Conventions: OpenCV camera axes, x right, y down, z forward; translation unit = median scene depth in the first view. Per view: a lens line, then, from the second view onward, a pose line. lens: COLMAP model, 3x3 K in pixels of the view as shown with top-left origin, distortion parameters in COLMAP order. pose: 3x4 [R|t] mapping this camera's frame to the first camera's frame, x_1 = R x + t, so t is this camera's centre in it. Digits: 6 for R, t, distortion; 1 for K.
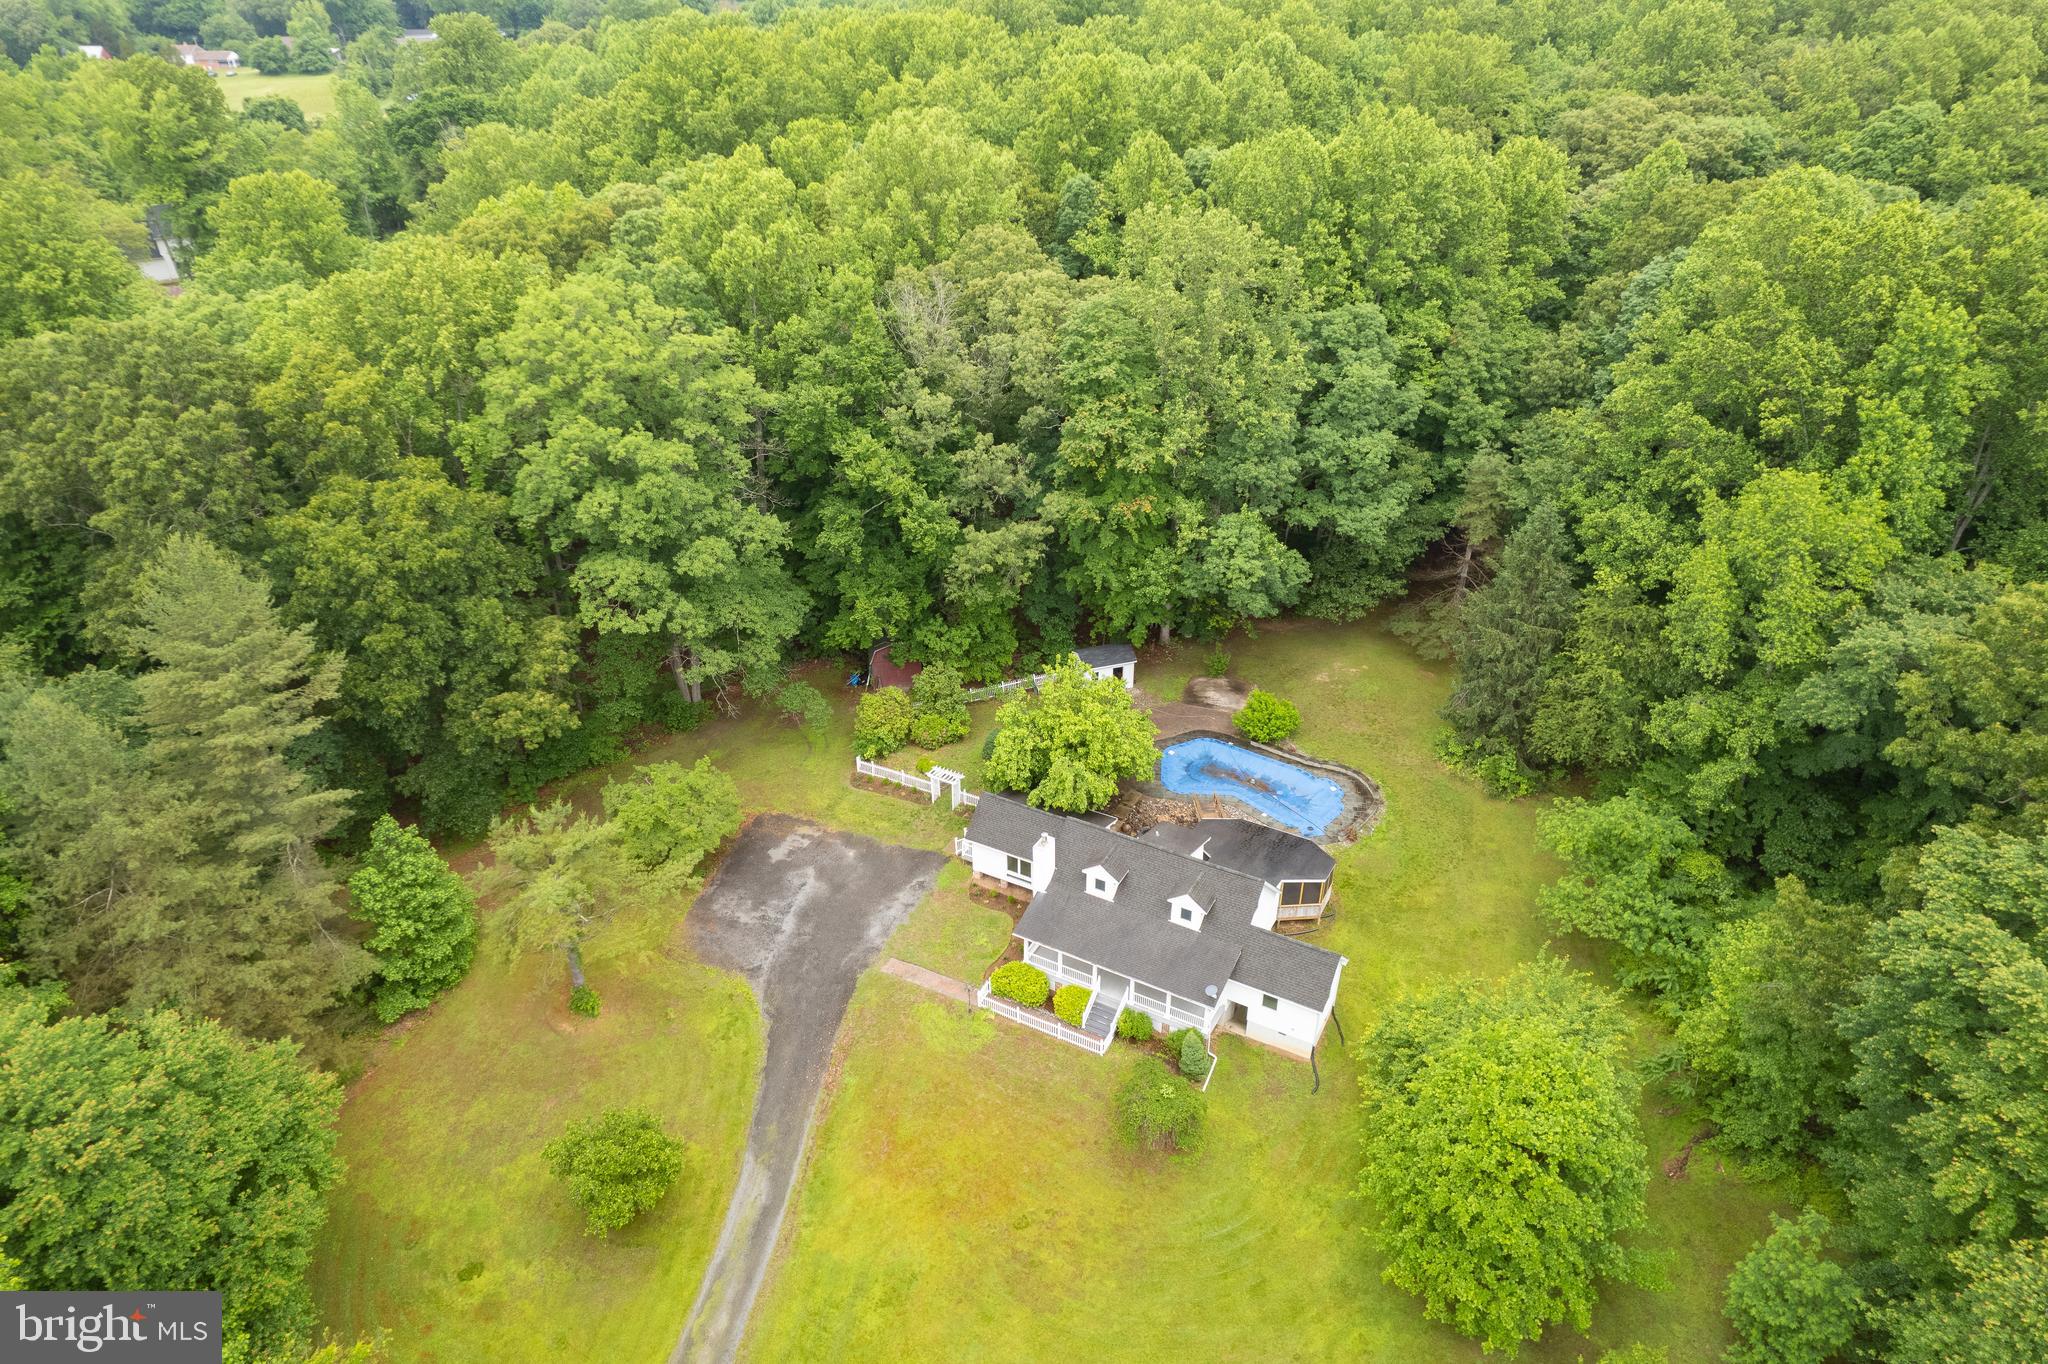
lens RADIAL K [[1319.7, 0, 1029.8], [0, 1319.7, 681.9], [0, 0, 1]] dist [-0.077049, 0.072760]
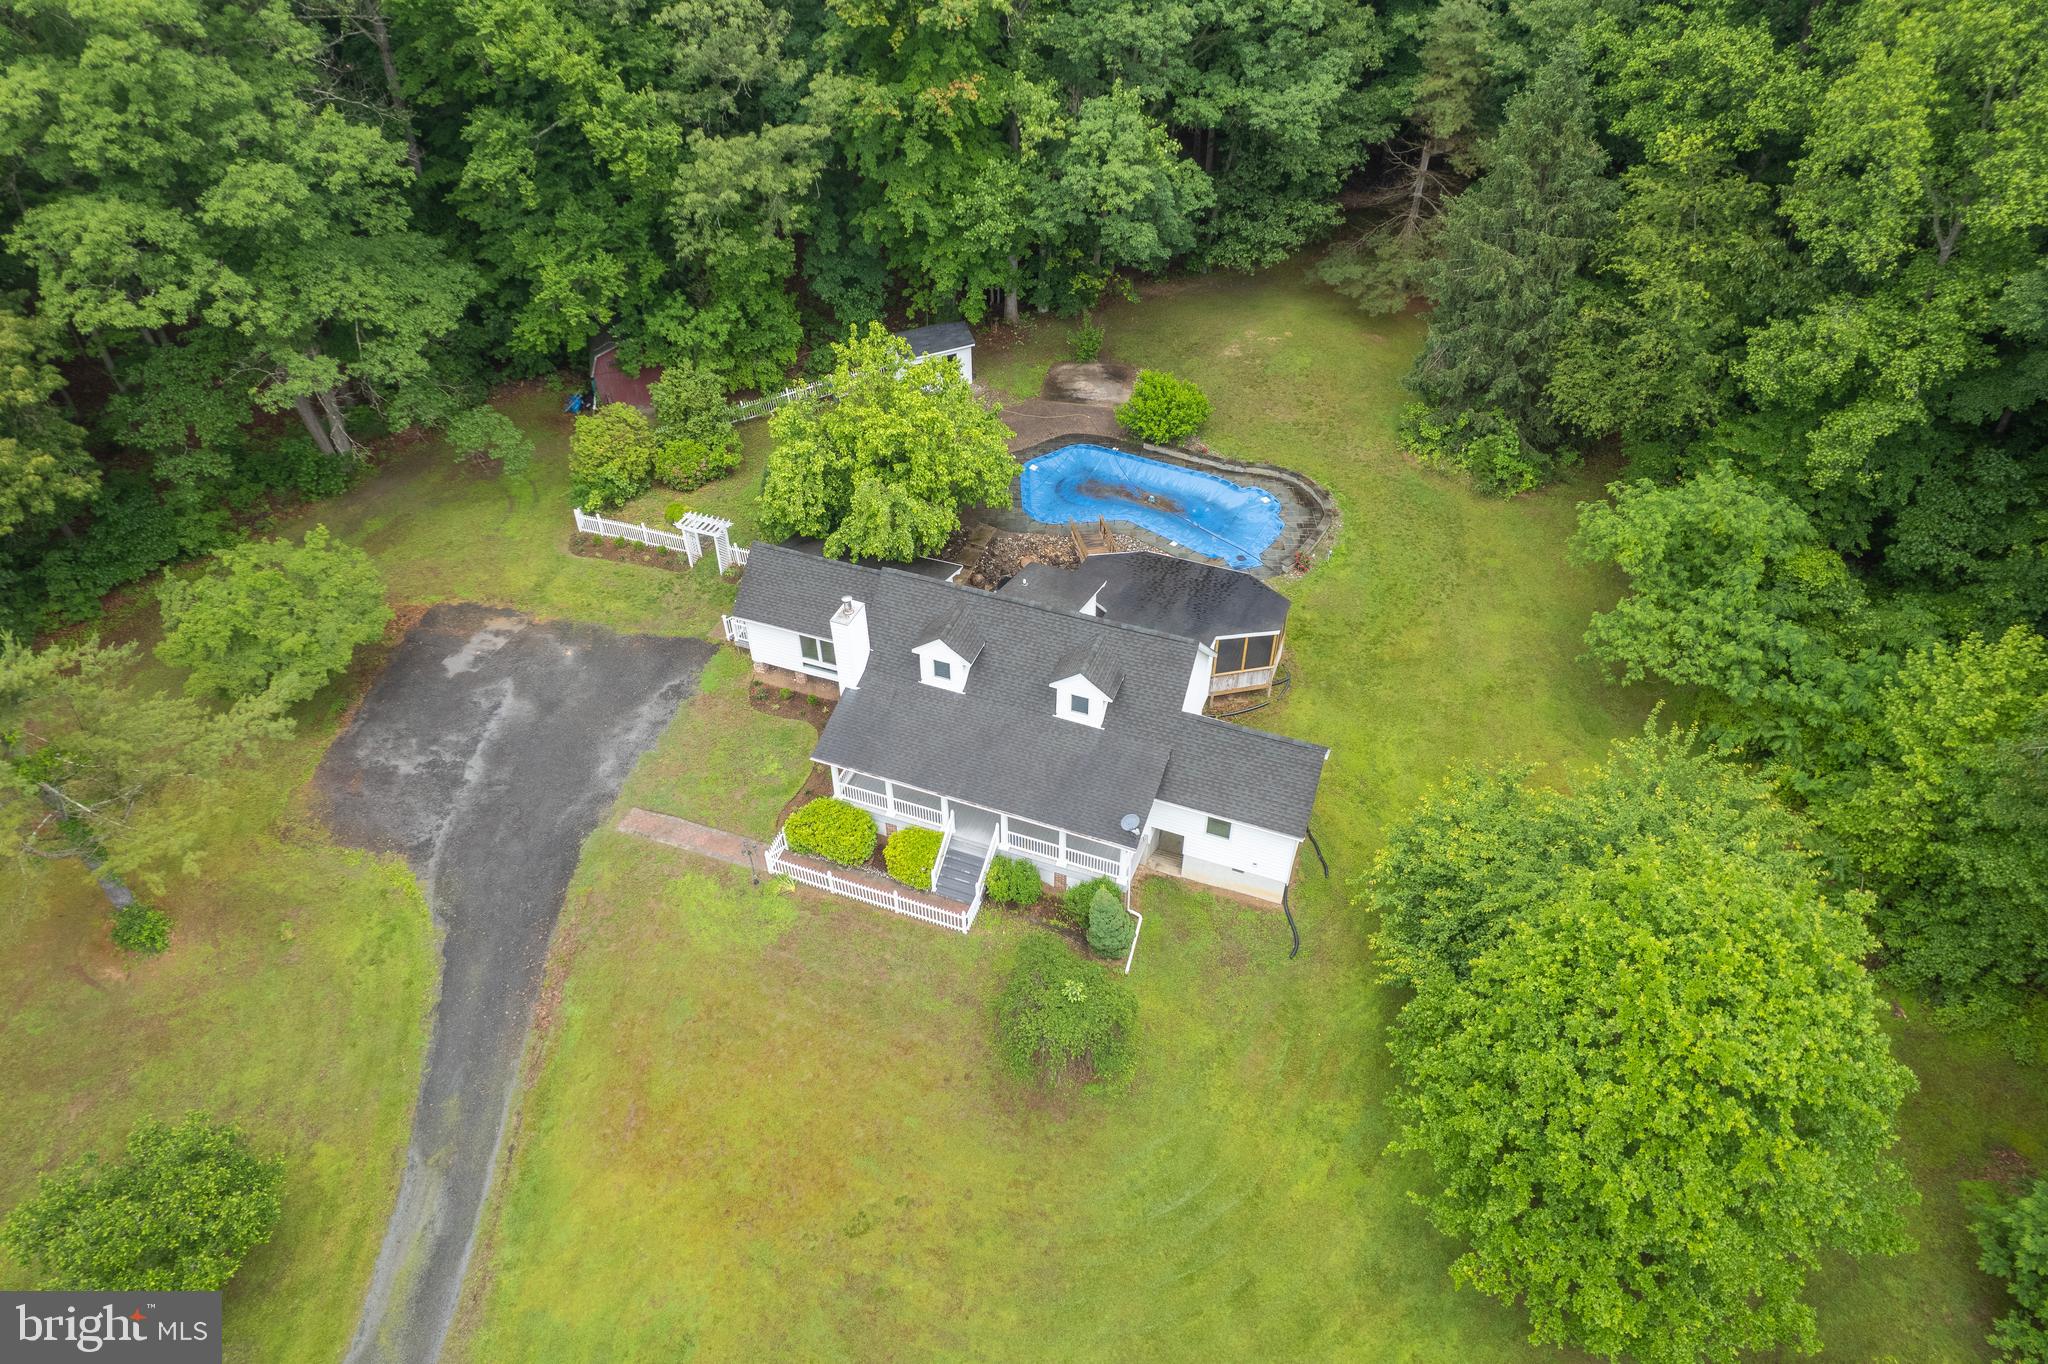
lens RADIAL K [[1319.7, 0, 1029.8], [0, 1319.7, 681.9], [0, 0, 1]] dist [-0.077049, 0.072760]
pose [[0.990633, -0.091320, 0.101526, 0.027294], [0.071468, 0.980255, 0.184371, 0.040943], [-0.116358, -0.175388, 0.977599, 0.333182]]
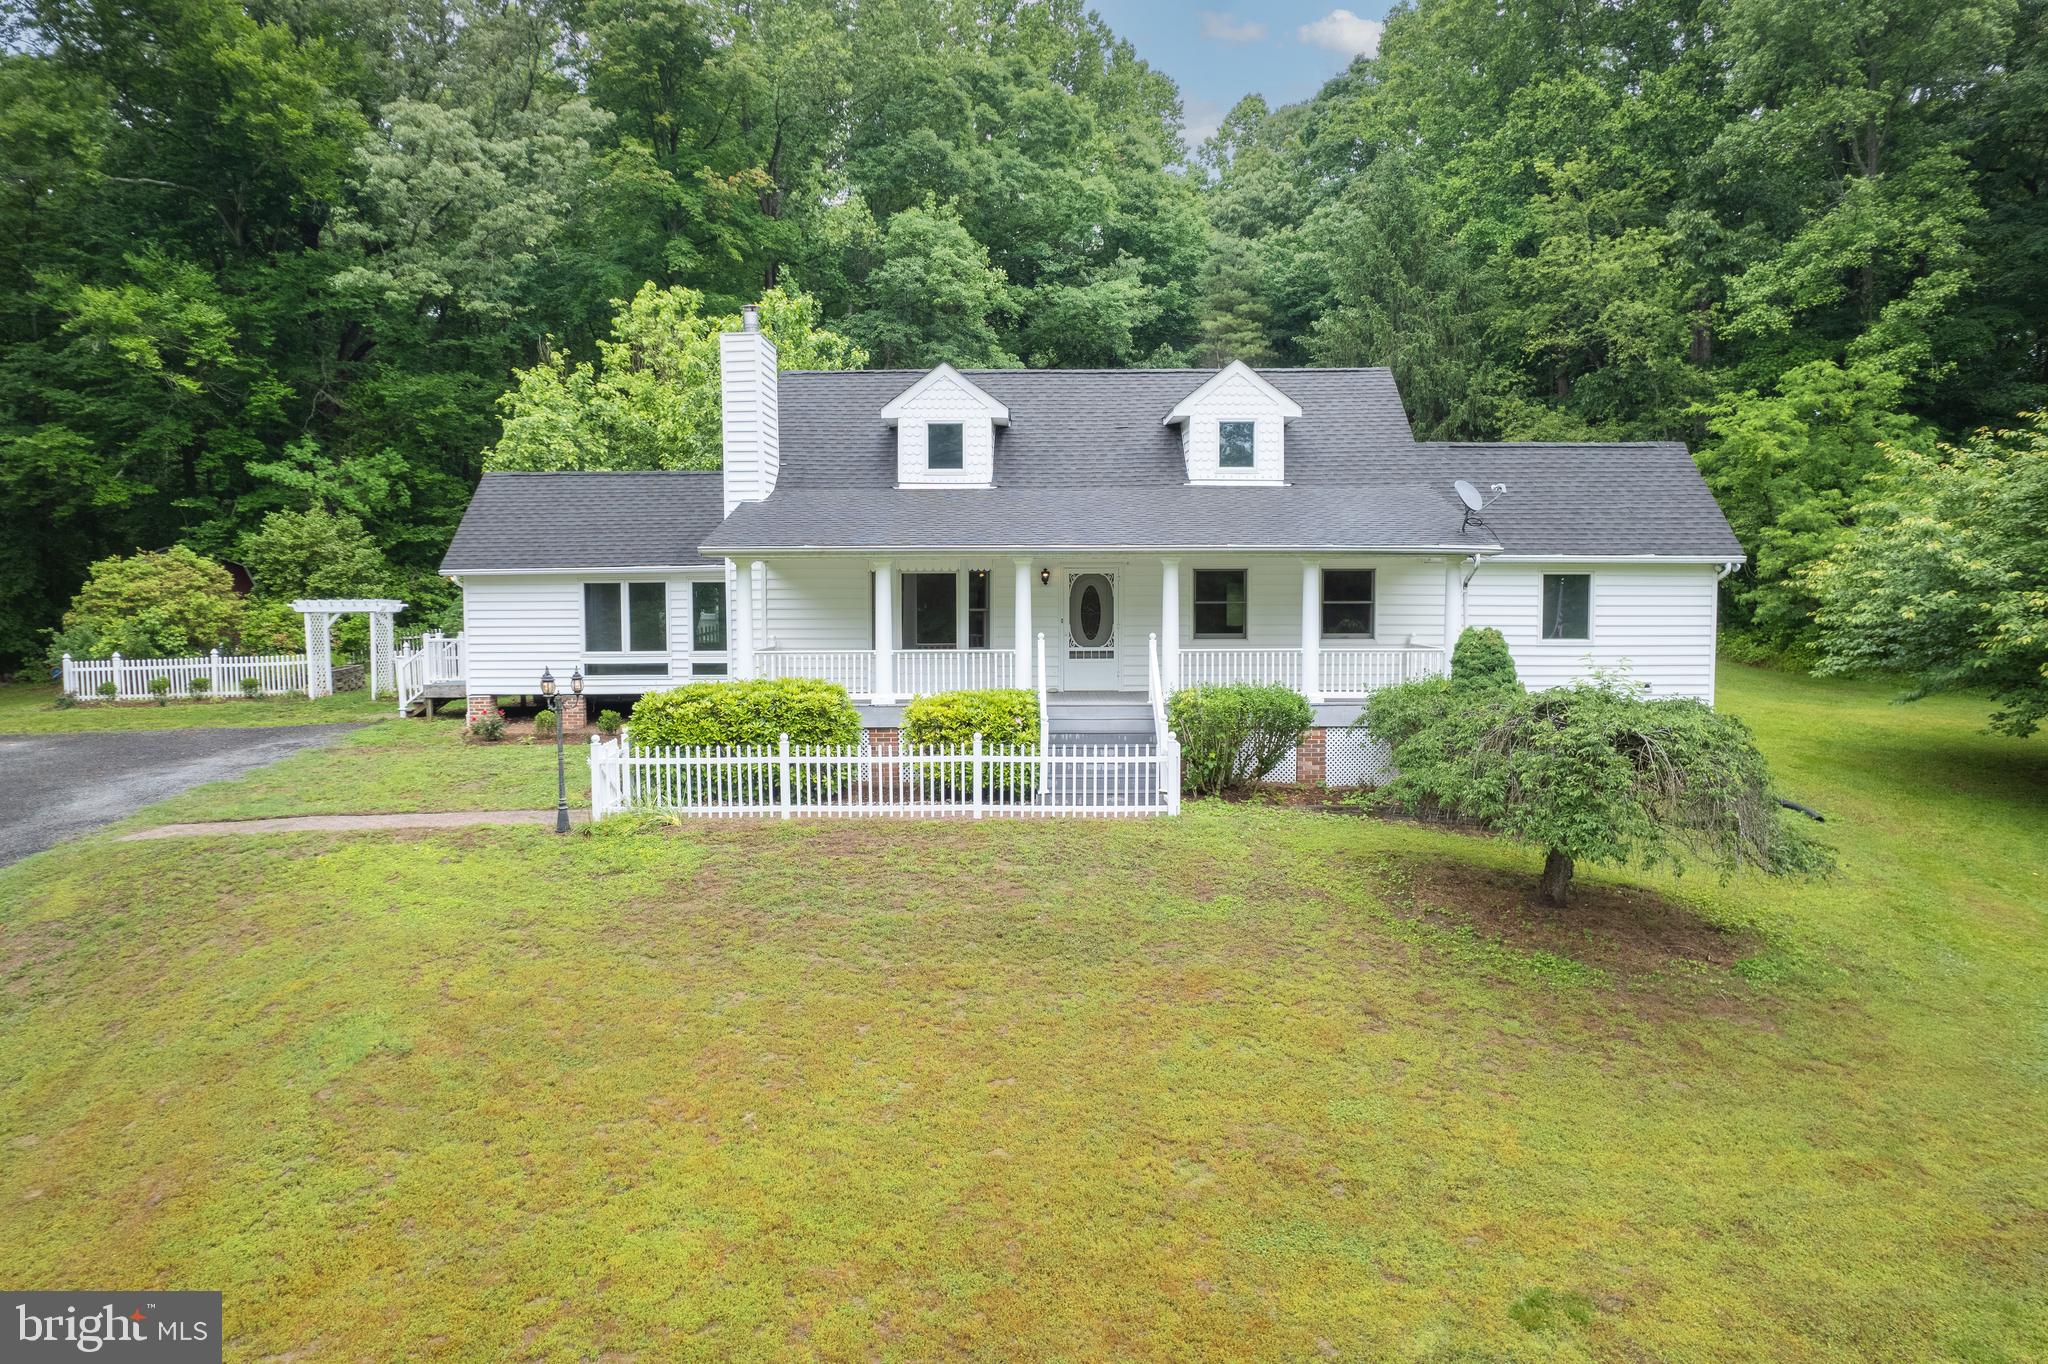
lens RADIAL K [[1309.8, 0, 1030.4], [0, 1309.8, 680.7], [0, 0, 1]] dist [-0.081855, 0.078883]
pose [[0.881390, -0.030458, 0.471407, -0.071181], [0.244831, 0.882884, -0.400717, 0.302193], [-0.403992, 0.468603, 0.785622, 0.690418]]
